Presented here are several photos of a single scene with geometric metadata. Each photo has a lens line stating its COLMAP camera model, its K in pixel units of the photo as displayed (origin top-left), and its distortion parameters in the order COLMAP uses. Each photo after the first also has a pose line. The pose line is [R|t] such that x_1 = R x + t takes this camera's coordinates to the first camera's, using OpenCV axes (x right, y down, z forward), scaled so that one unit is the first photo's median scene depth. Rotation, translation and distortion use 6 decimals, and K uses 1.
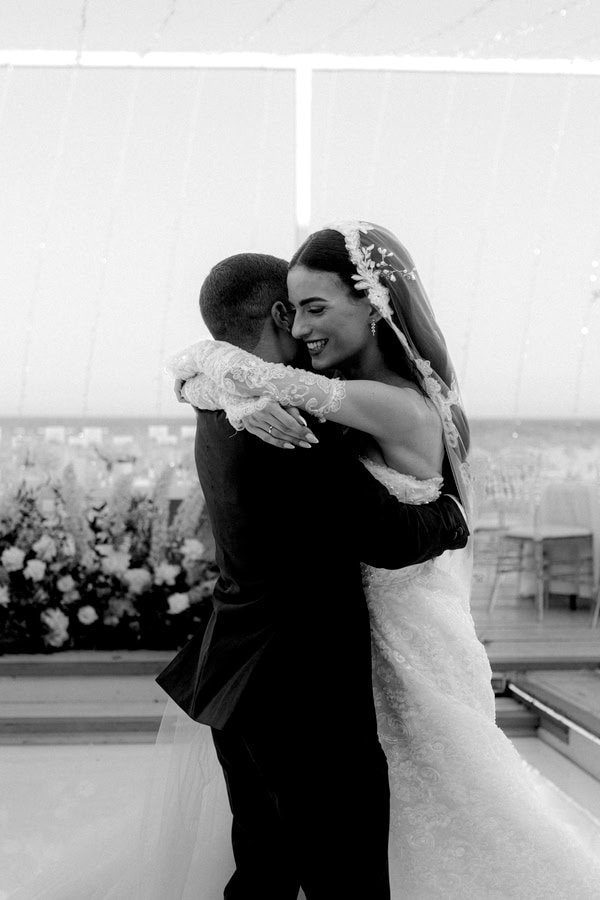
lens RADIAL K [[1756.8, 0, 300.5], [0, 1756.8, 448.3], [0, 0, 1]] dist [0.009209, 0.000000]
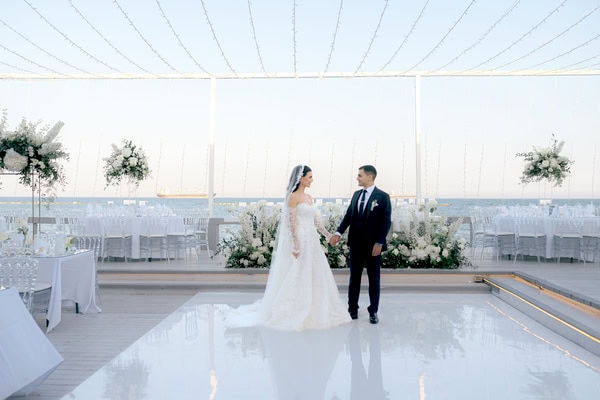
lens RADIAL K [[1171.2, 0, 297.7], [0, 1171.2, 197.3], [0, 0, 1]] dist [0.009209, 0.000000]
pose [[0.993705, -0.001699, -0.112017, 0.019699], [-0.001925, 0.999478, -0.032237, 0.051076], [0.112013, 0.032250, 0.993183, -1.057245]]
